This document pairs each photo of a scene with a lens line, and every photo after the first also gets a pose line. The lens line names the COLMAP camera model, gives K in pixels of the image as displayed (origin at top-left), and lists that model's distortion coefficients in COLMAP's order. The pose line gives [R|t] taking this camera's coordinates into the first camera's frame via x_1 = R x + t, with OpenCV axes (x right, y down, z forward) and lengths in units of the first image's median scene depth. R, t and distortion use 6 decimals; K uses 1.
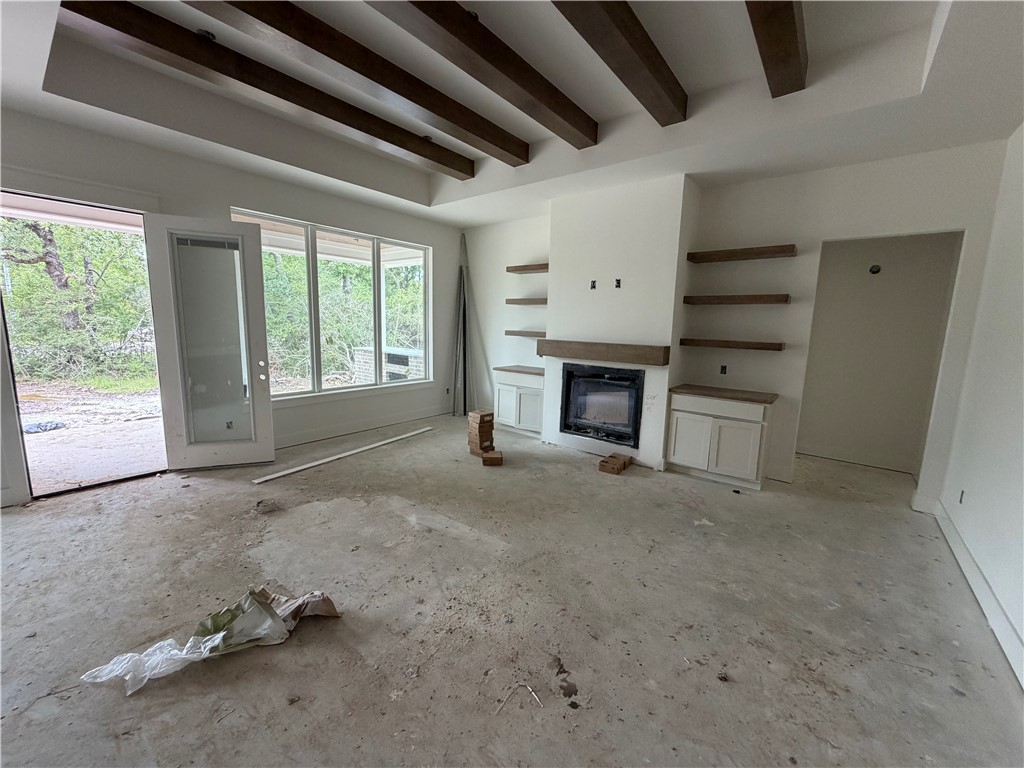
lens RADIAL K [[408.7, 0, 512.9], [0, 408.7, 383.5], [0, 0, 1]] dist [-0.001211, -0.000373]
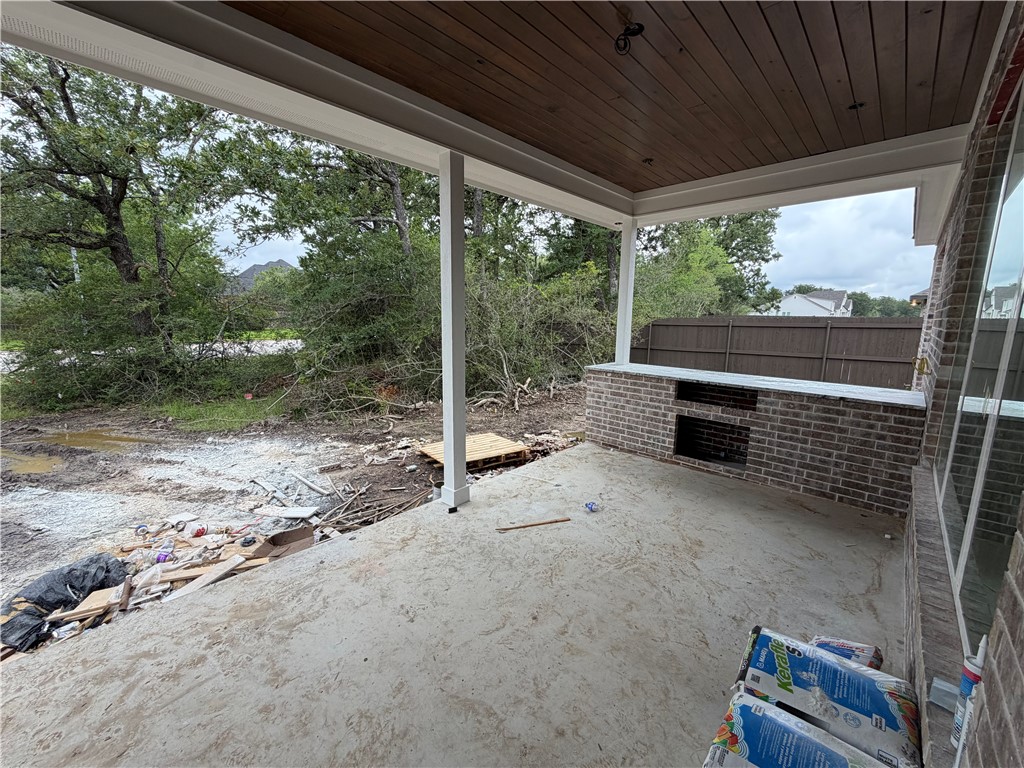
lens RADIAL K [[408.7, 0, 510.1], [0, 408.7, 382.9], [0, 0, 1]] dist [-0.001211, -0.000373]
pose [[0.995143, 0.000643, -0.098441, -0.329679], [0.000690, 0.999909, 0.013508, -0.054679], [0.098440, -0.013511, 0.995051, 0.312668]]
